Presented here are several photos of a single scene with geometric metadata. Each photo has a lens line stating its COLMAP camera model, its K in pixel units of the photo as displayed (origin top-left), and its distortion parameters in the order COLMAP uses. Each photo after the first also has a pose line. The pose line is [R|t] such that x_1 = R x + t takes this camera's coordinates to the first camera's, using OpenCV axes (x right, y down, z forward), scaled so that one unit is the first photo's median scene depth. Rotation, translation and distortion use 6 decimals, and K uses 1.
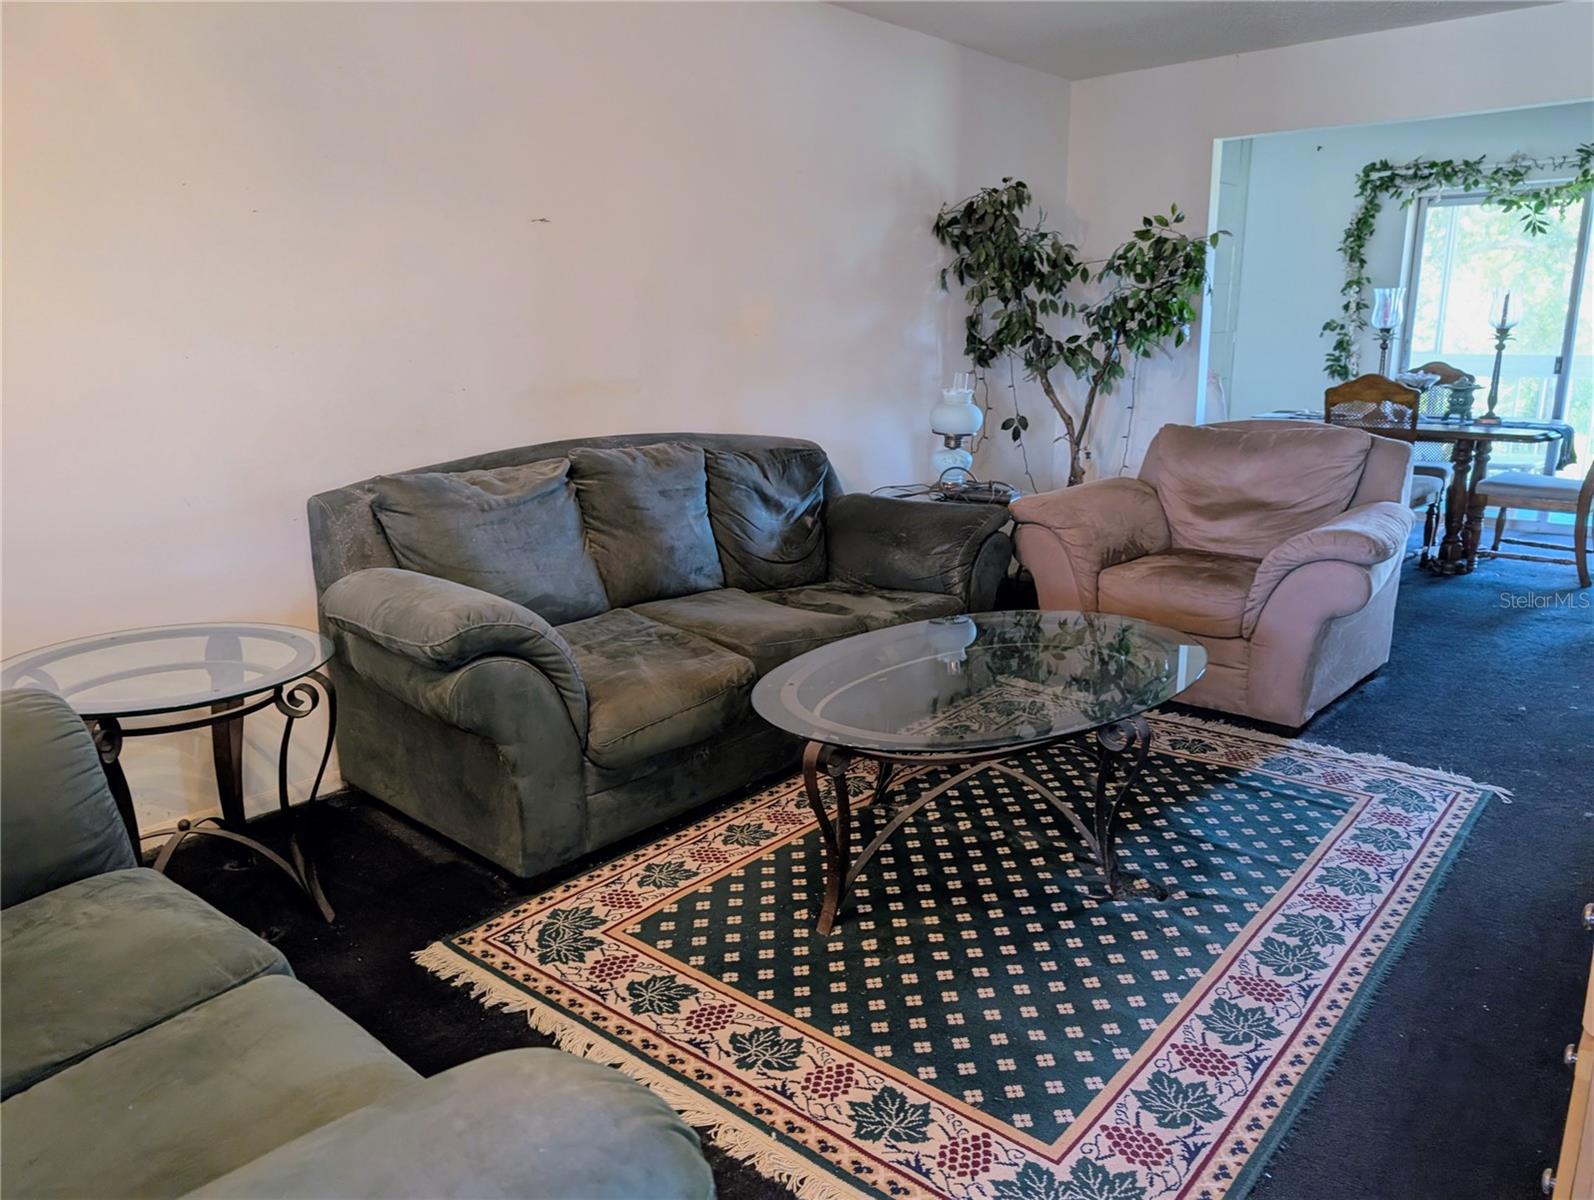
lens RADIAL K [[1129.9, 0, 808.3], [0, 1129.9, 597.8], [0, 0, 1]] dist [0.047786, -0.047159]
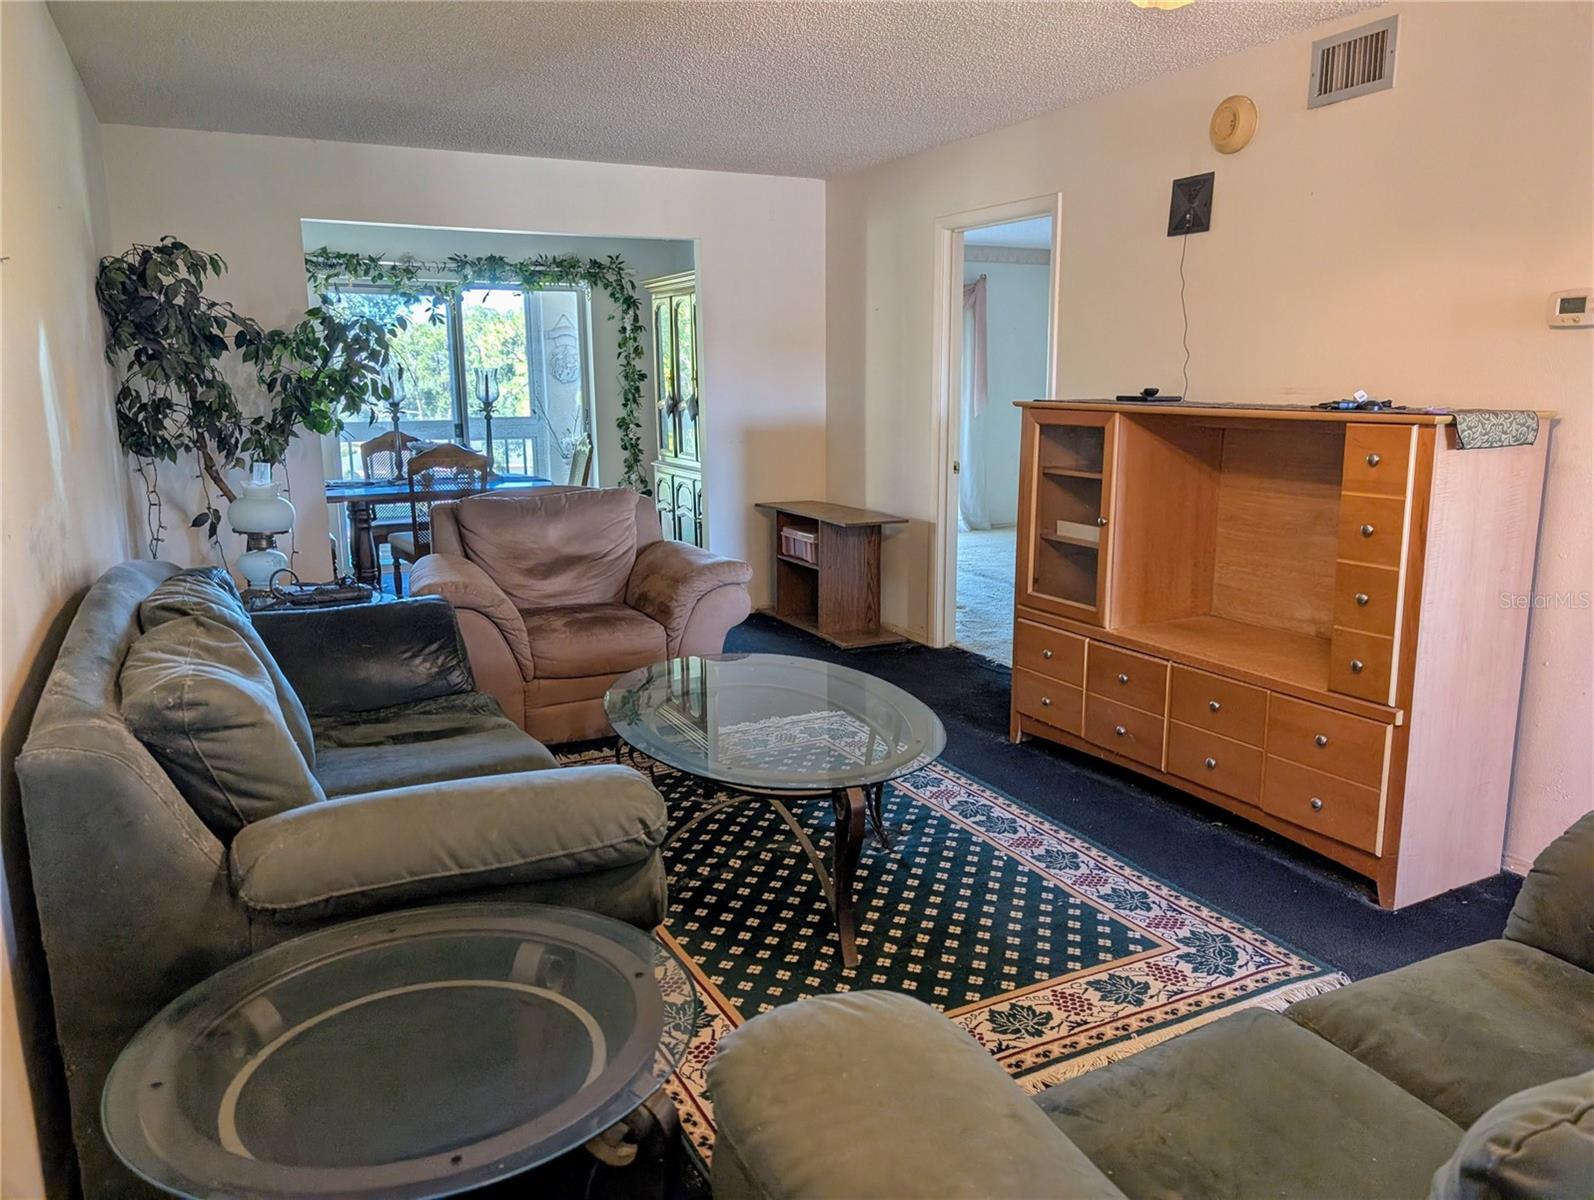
lens RADIAL K [[1129.9, 0, 808.3], [0, 1129.9, 597.8], [0, 0, 1]] dist [0.047786, -0.047159]
pose [[0.394864, -0.170694, 0.902743, -0.497214], [0.216941, 0.972126, 0.088922, -0.083842], [-0.892759, 0.160730, 0.420889, 0.274015]]
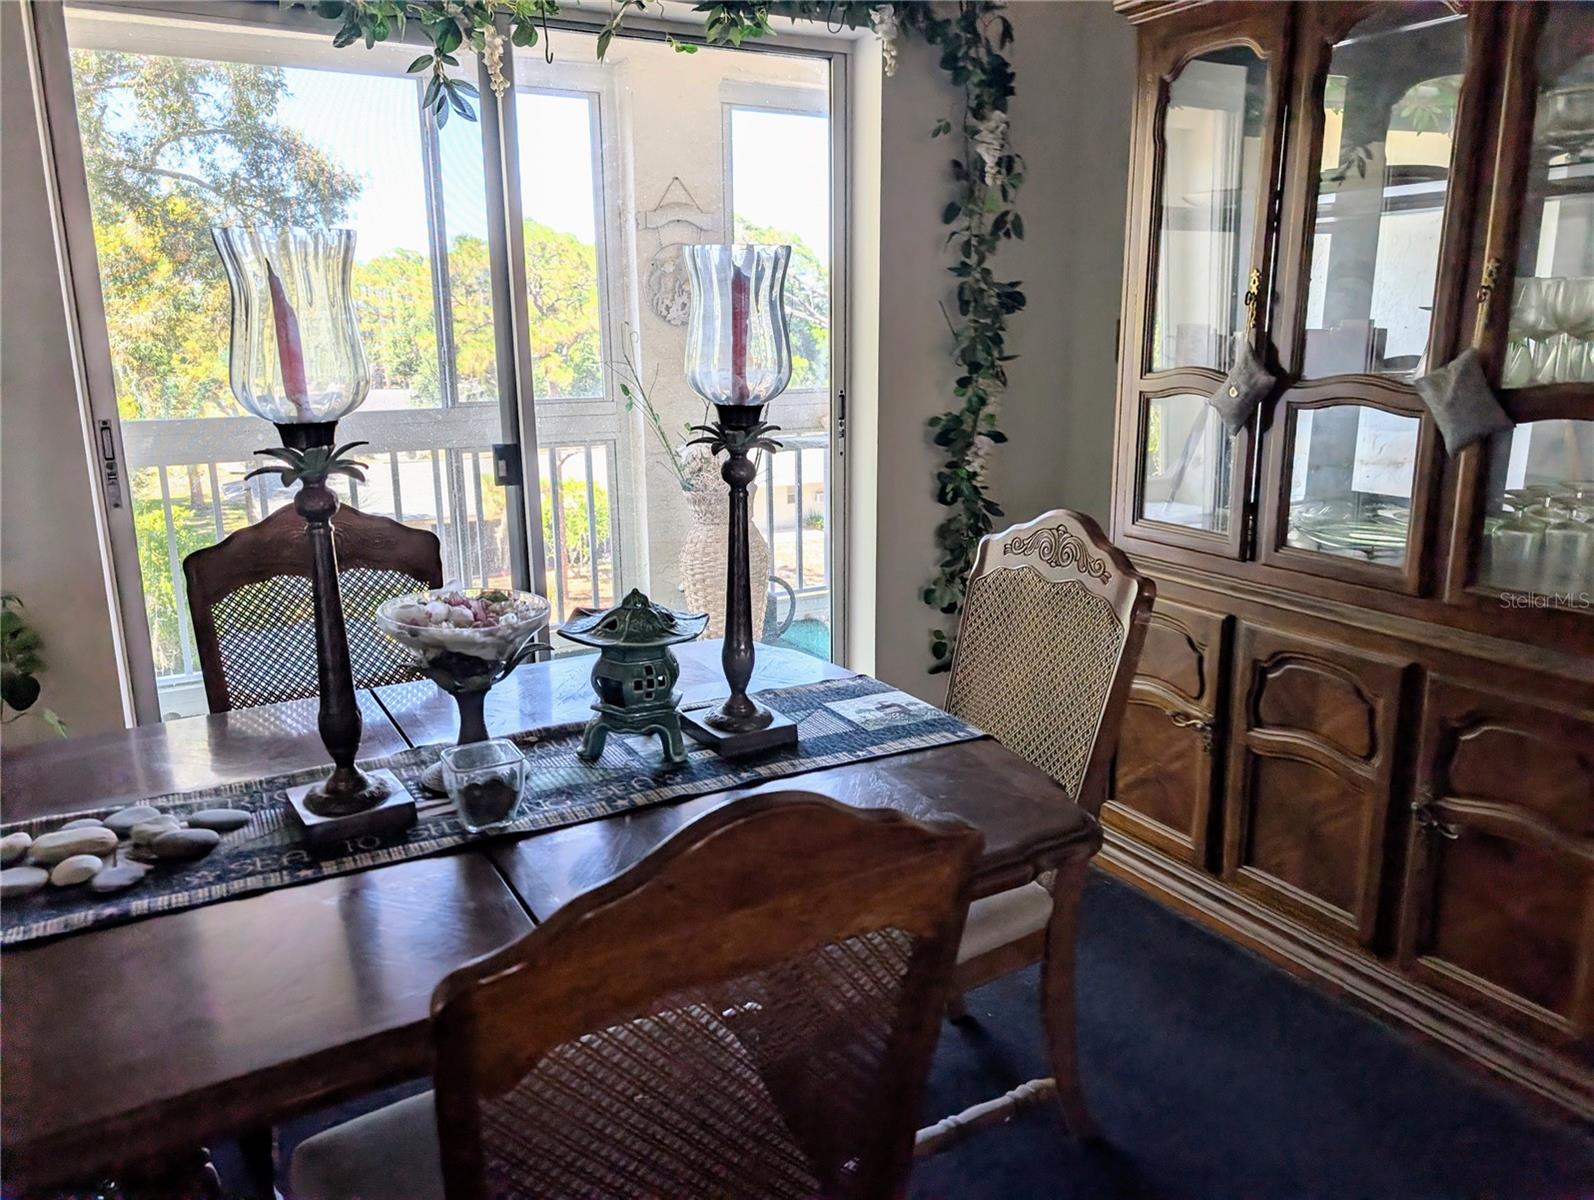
lens RADIAL K [[1115.8, 0, 762.9], [0, 1115.8, 579.8], [0, 0, 1]] dist [0.045047, -0.046139]
pose [[0.366238, -0.204951, 0.907670, 0.470956], [0.228634, 0.965360, 0.125725, -0.291531], [-0.901996, 0.161479, 0.400410, 1.149541]]
